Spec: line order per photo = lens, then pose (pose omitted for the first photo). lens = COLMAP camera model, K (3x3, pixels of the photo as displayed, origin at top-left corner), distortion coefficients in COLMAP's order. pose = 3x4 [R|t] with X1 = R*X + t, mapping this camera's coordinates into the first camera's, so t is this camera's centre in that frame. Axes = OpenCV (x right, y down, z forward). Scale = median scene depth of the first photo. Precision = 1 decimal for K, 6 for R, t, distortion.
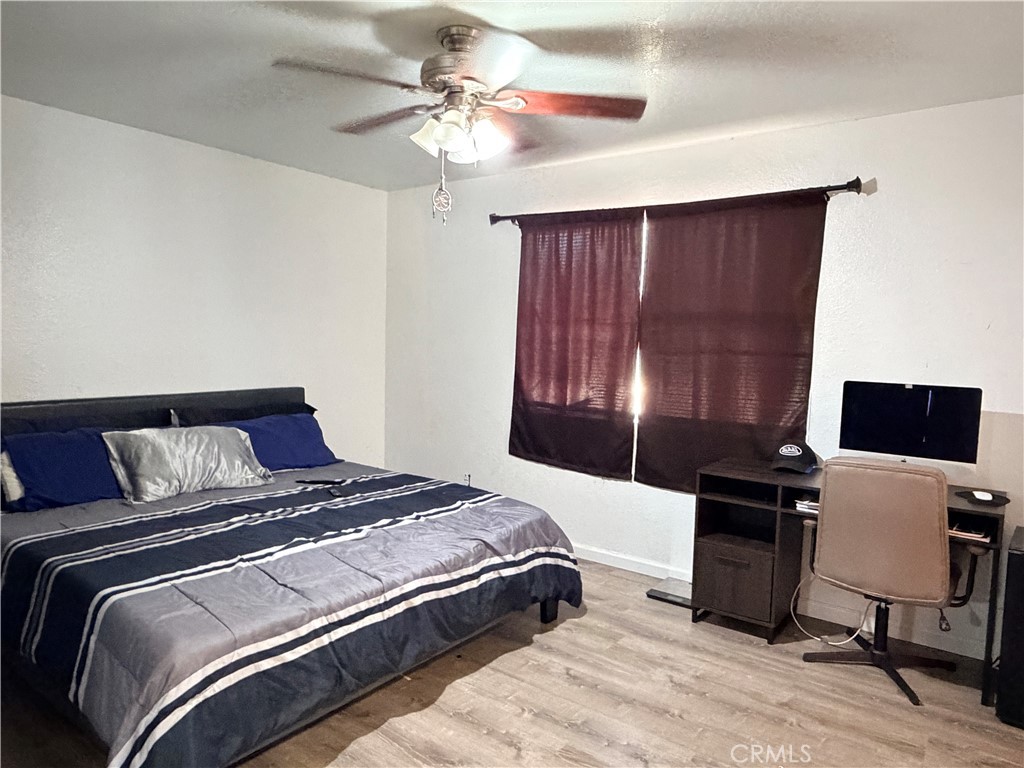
lens RADIAL K [[674.9, 0, 512.0], [0, 674.9, 384.0], [0, 0, 1]] dist [0.006266, 0.002005]
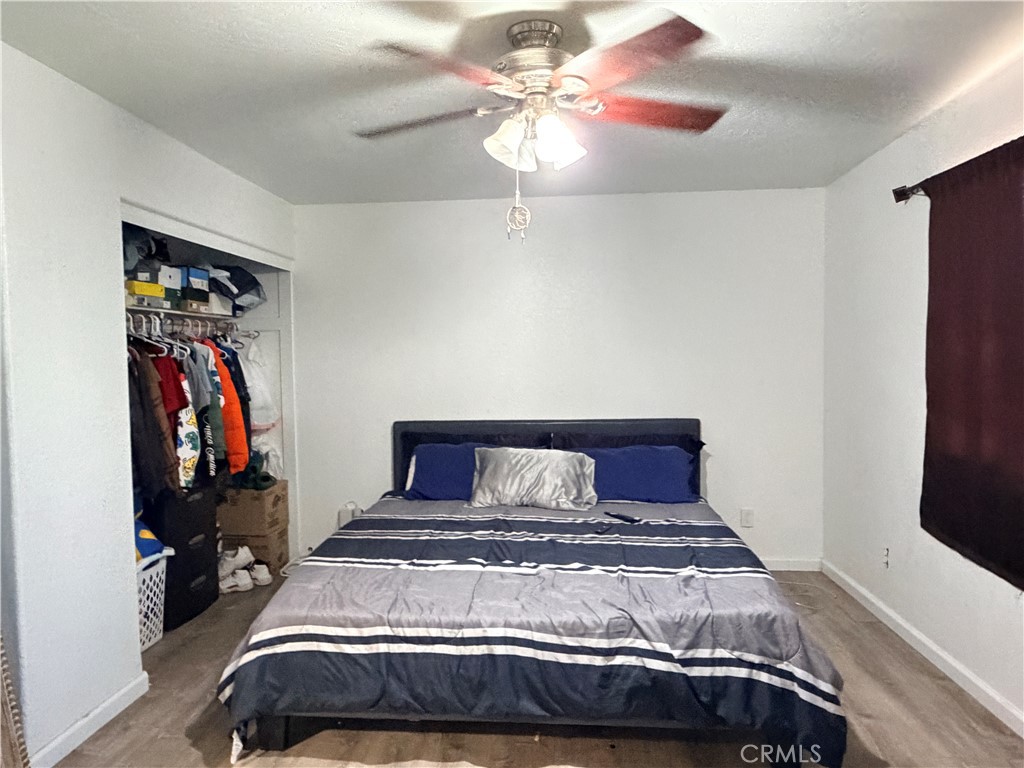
lens RADIAL K [[690.8, 0, 512.0], [0, 690.8, 384.0], [0, 0, 1]] dist [-0.002947, -0.000069]
pose [[0.532272, -0.001006, -0.846573, 0.607303], [-0.033286, 0.999201, -0.022115, -0.021858], [0.845919, 0.039950, 0.531813, 0.446276]]
